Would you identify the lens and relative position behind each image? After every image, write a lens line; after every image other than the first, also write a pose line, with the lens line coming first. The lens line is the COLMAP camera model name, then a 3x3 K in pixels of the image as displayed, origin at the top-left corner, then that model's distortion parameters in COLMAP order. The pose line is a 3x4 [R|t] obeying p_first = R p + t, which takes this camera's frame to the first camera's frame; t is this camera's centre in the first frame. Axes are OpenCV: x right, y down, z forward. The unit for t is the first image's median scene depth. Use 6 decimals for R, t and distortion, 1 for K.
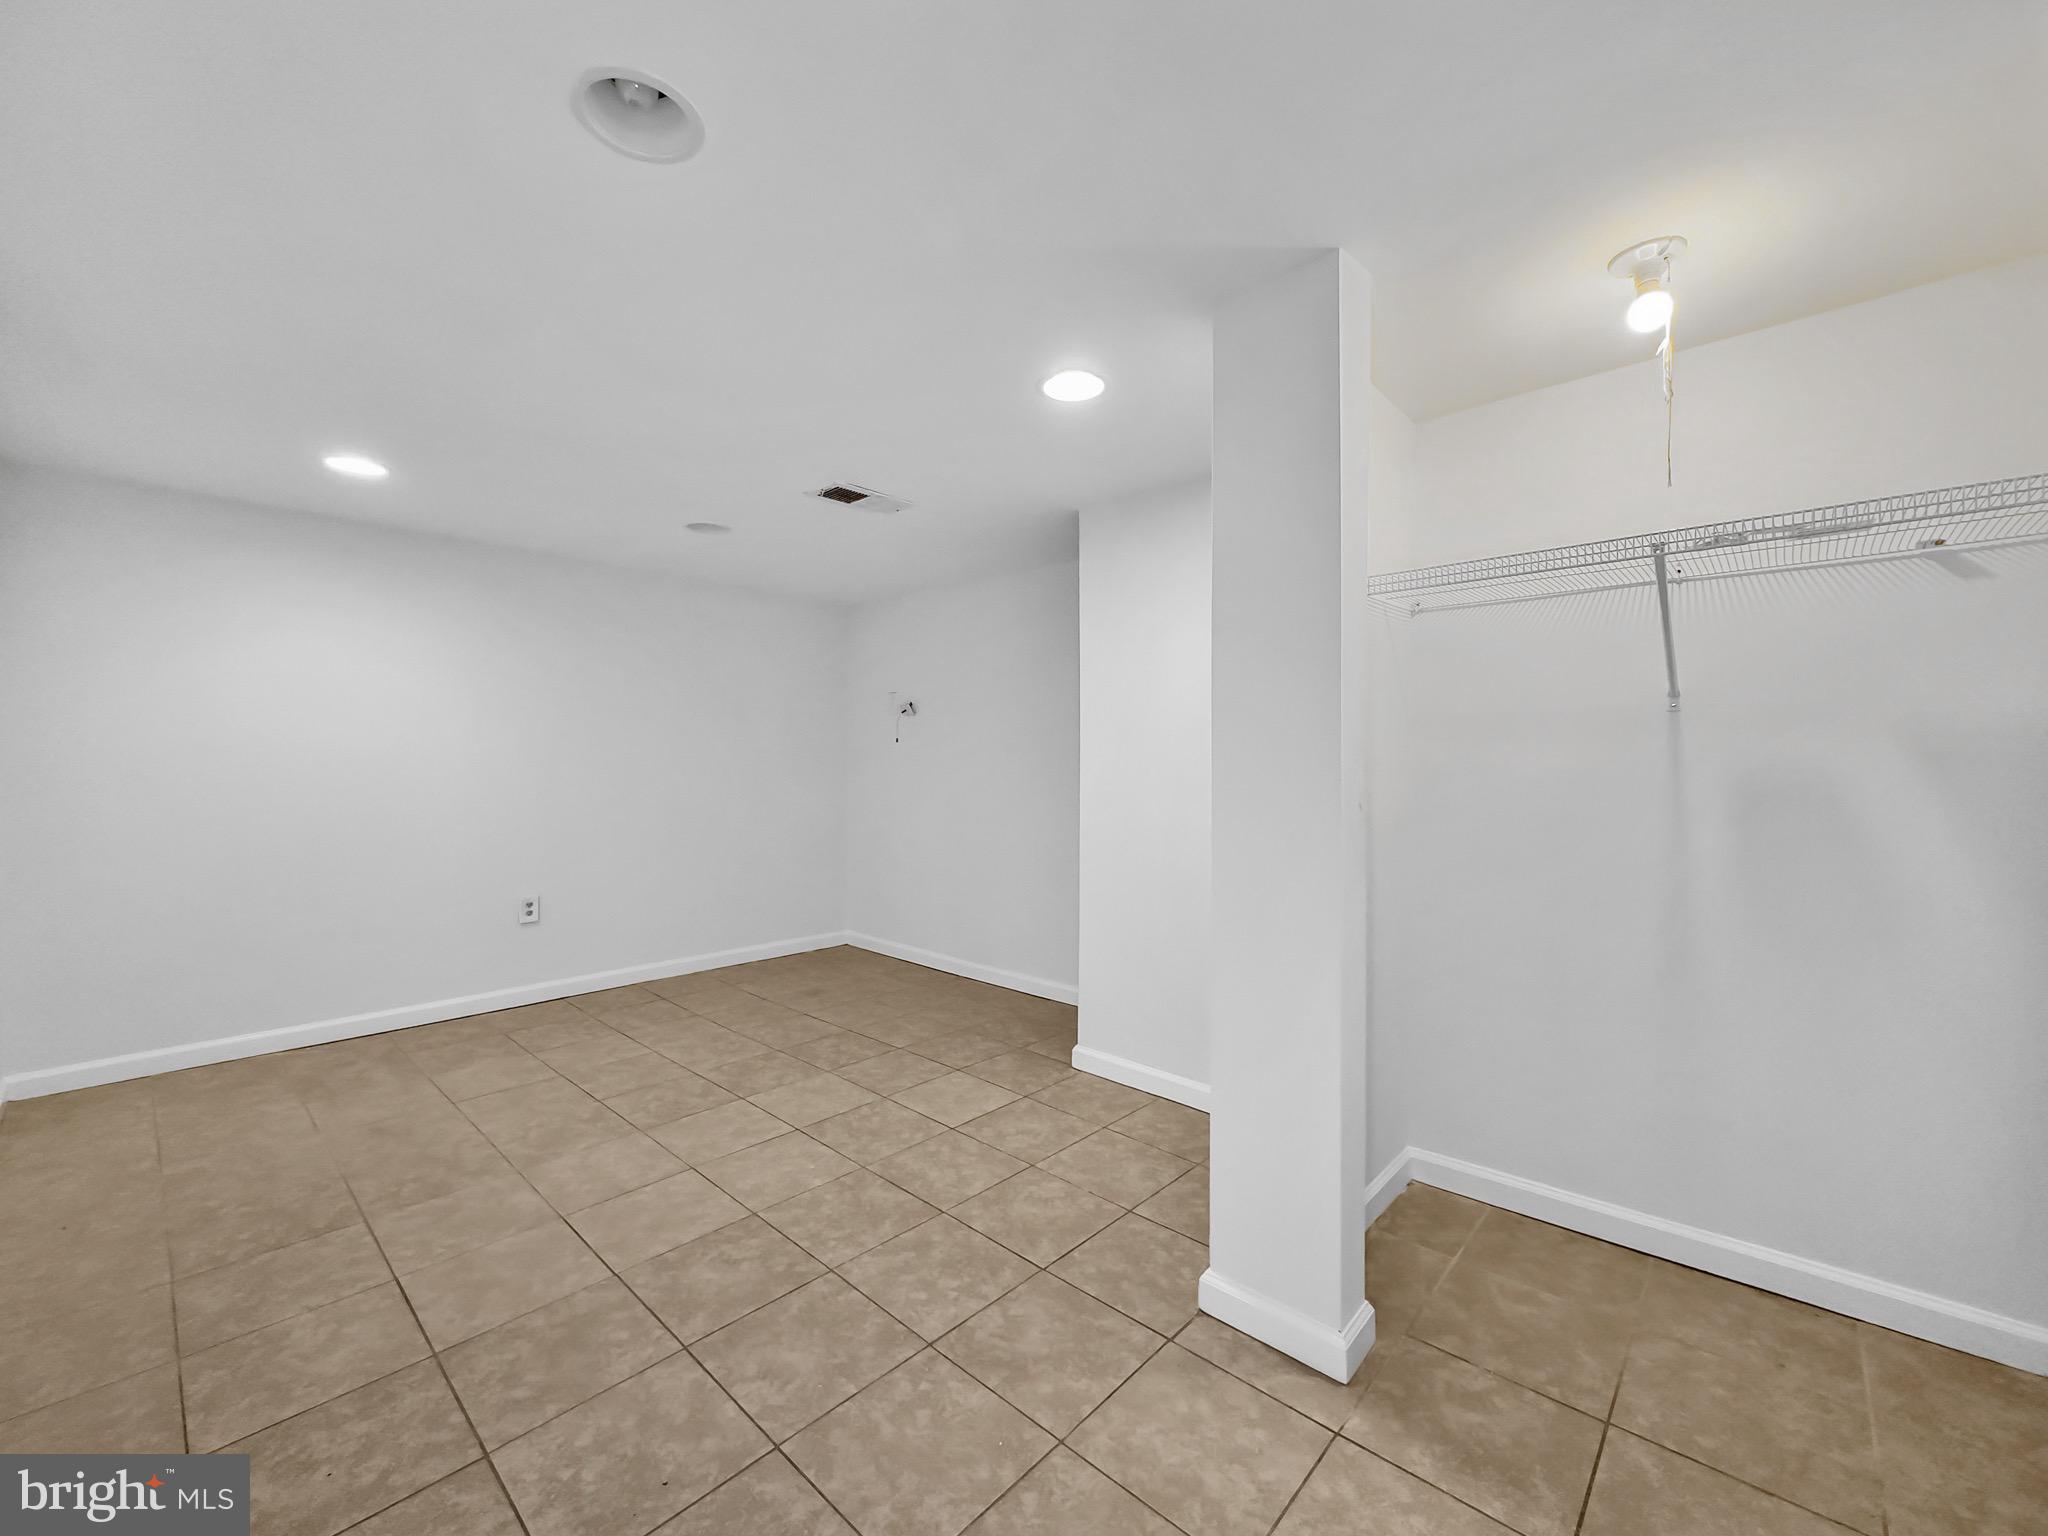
lens RADIAL K [[825.9, 0, 1024.5], [0, 825.9, 766.8], [0, 0, 1]] dist [-0.001988, -0.000090]
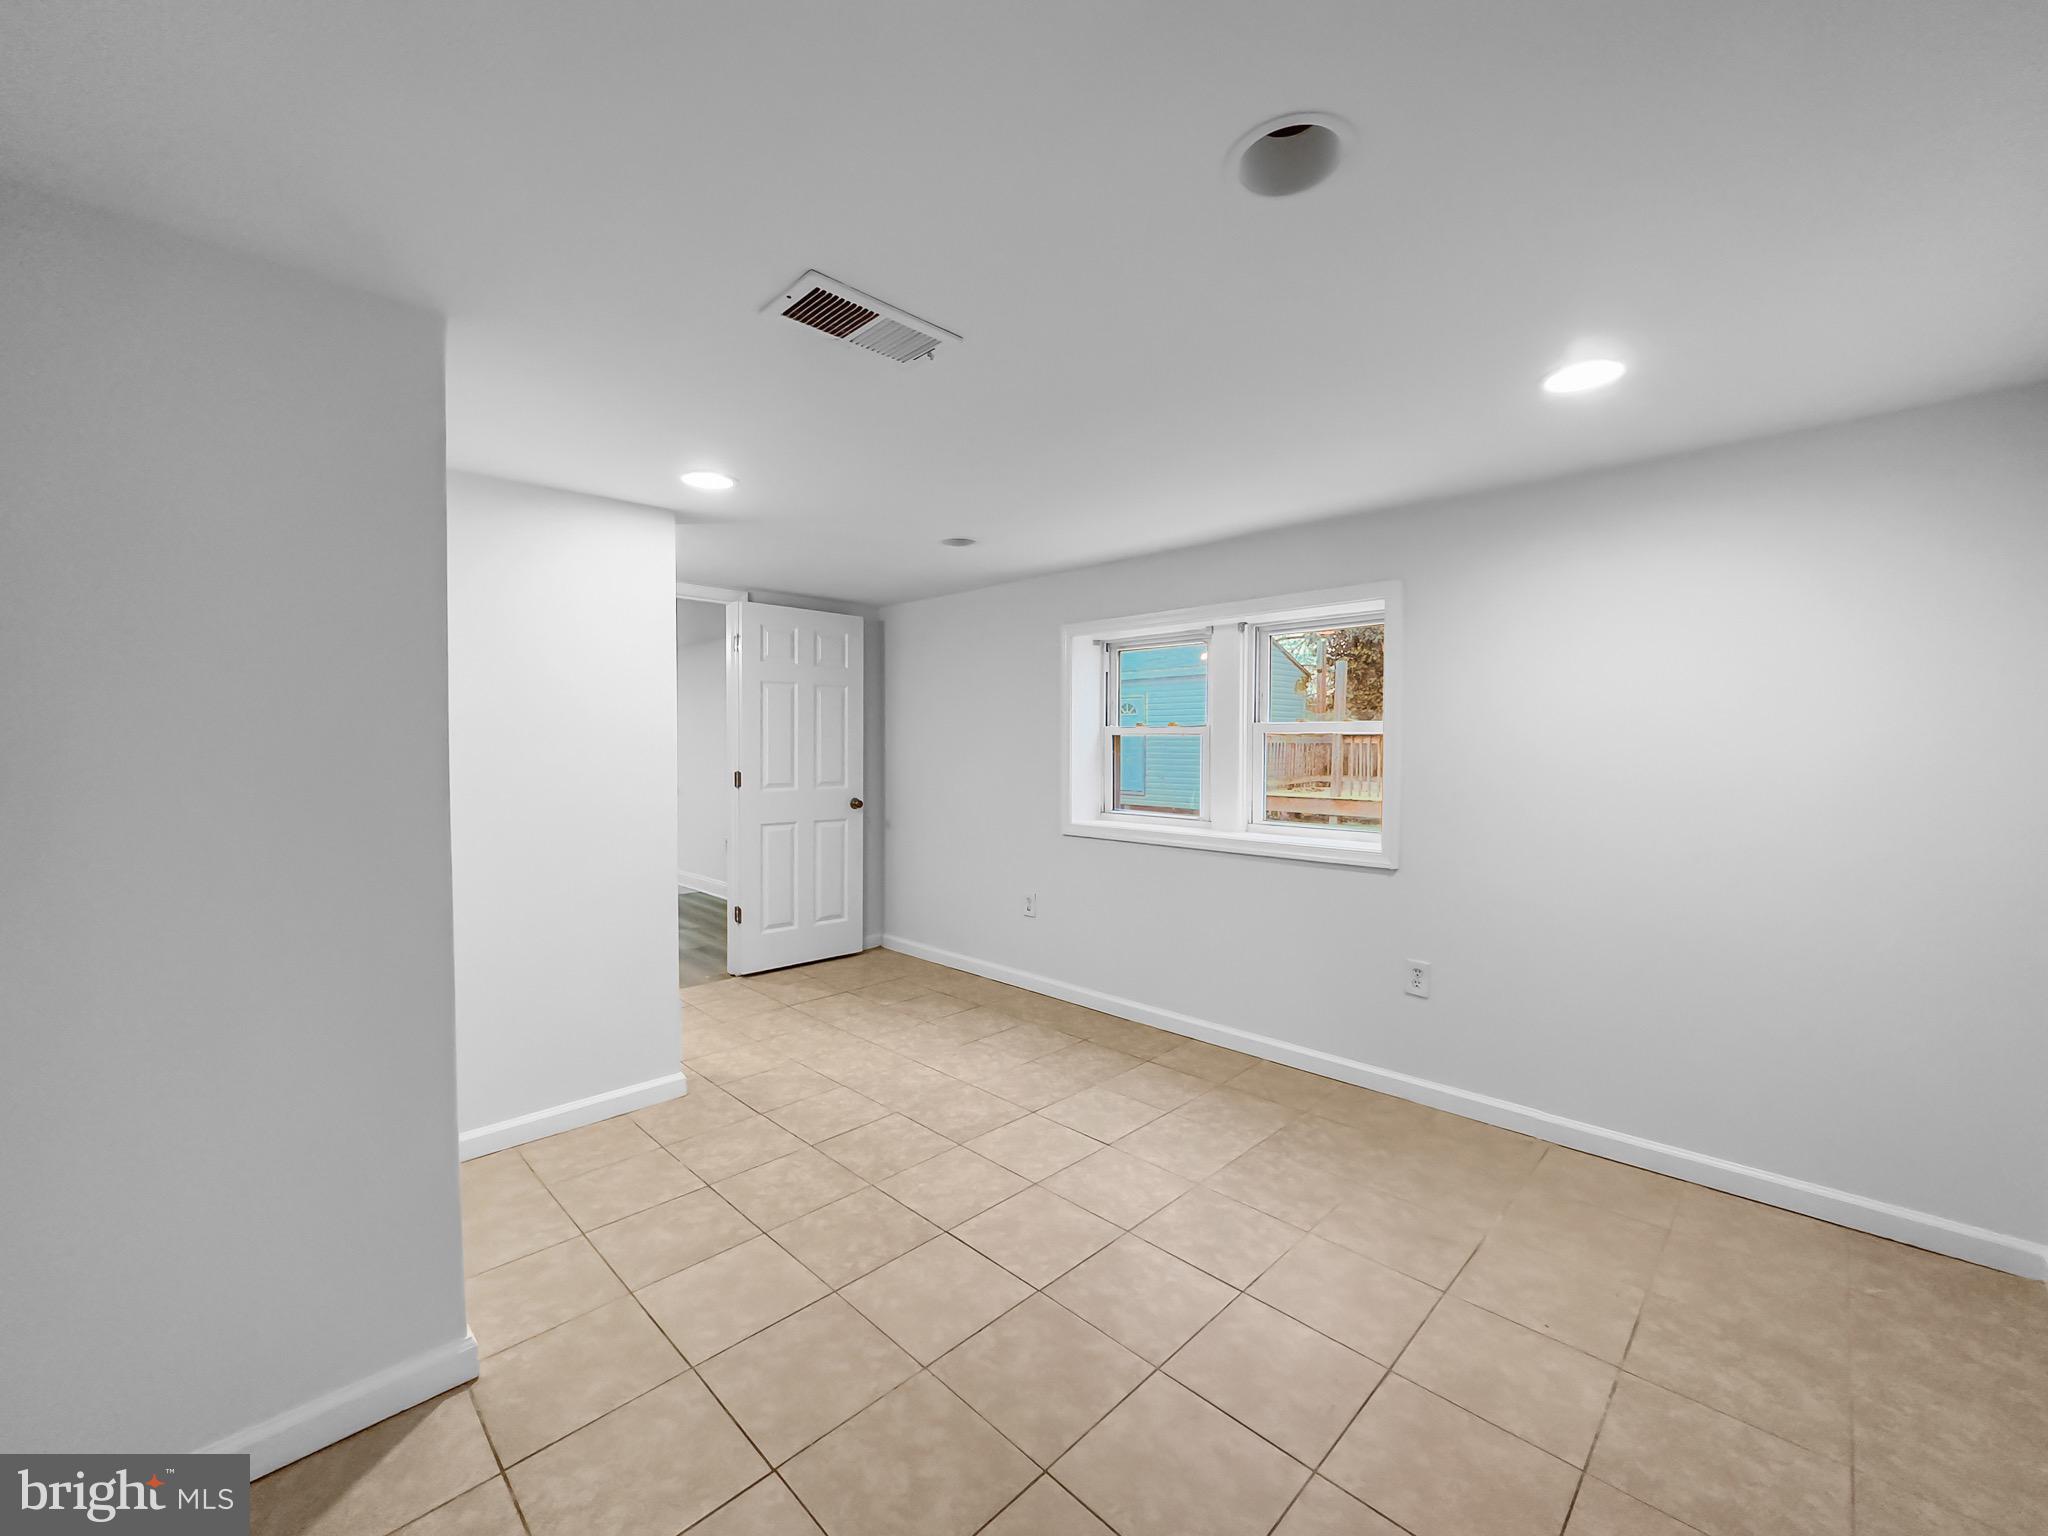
lens RADIAL K [[825.9, 0, 1024.5], [0, 825.9, 766.8], [0, 0, 1]] dist [-0.001988, -0.000090]
pose [[-0.999211, -0.007030, 0.039084, -0.442686], [-0.005805, 0.999491, 0.031357, -0.074627], [-0.039285, 0.031106, -0.998744, 2.103754]]
